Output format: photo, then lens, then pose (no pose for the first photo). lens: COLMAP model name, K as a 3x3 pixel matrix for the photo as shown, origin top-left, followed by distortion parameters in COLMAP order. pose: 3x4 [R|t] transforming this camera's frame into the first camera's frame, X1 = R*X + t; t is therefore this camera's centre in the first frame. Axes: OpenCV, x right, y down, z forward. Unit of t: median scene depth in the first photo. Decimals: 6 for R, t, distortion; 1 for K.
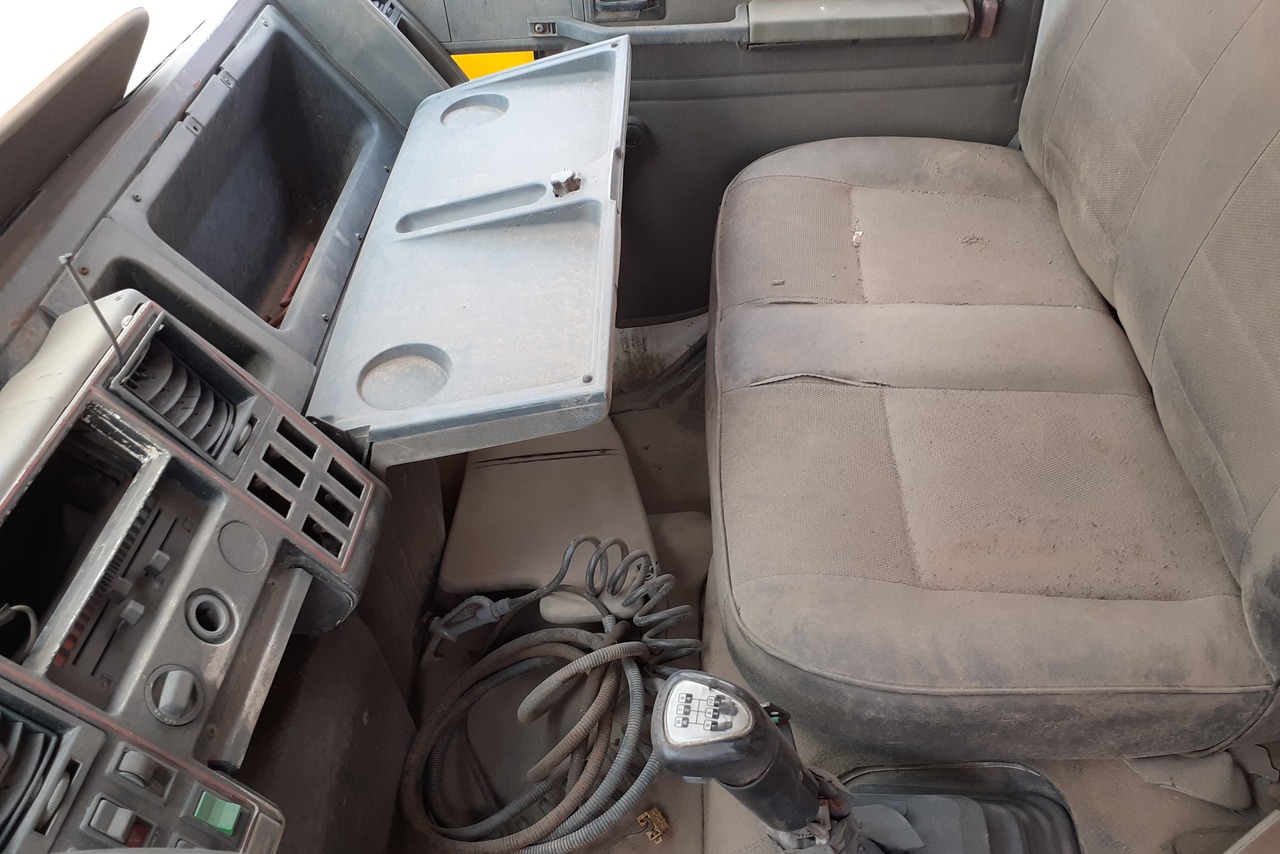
lens RADIAL K [[1018.8, 0, 694.3], [0, 1018.8, 483.8], [0, 0, 1]] dist [0.004825, 0.000812]
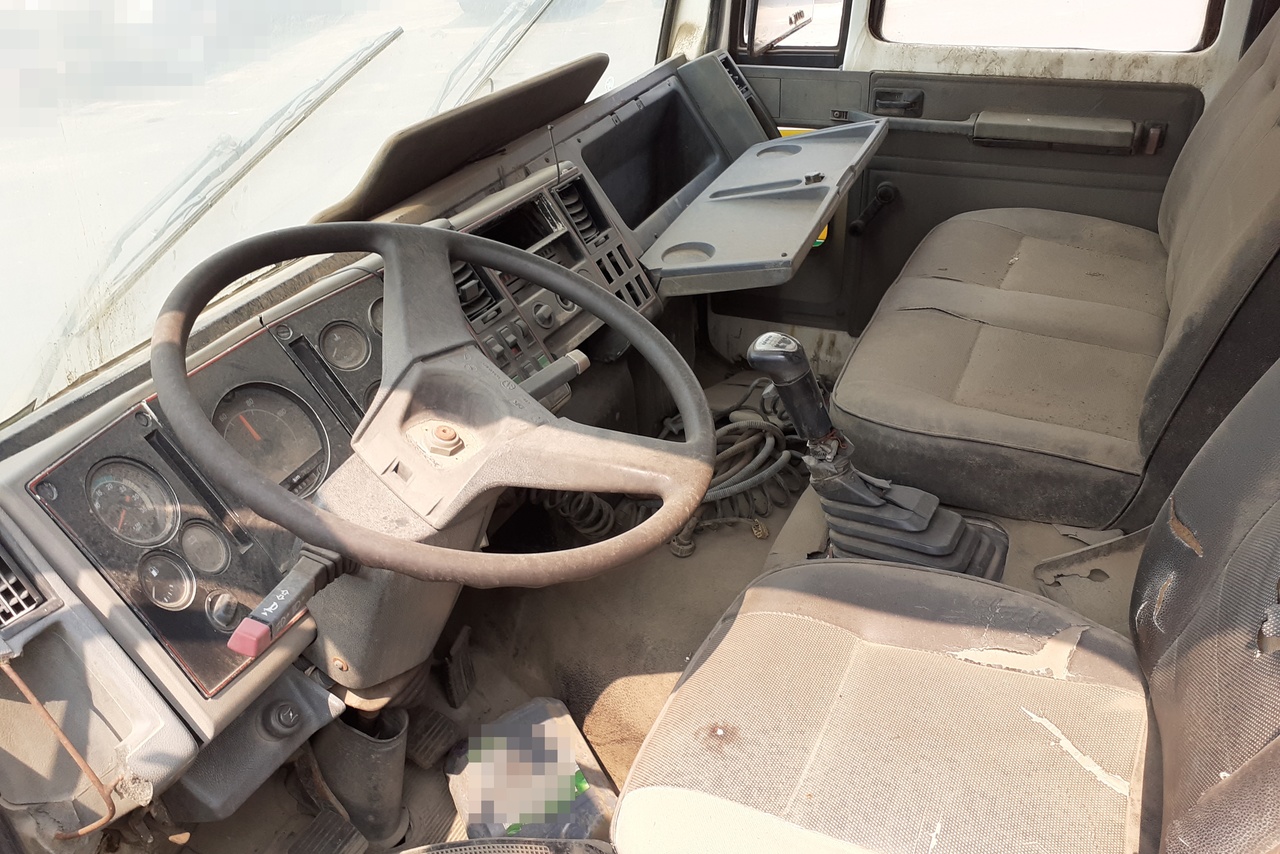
lens RADIAL K [[964.2, 0, 674.8], [0, 964.2, 430.7], [0, 0, 1]] dist [0.009928, -0.029297]
pose [[0.926798, 0.213680, -0.308848, 0.276796], [-0.267784, 0.952578, -0.144521, 0.446457], [0.263321, 0.216647, 0.940067, -0.501905]]
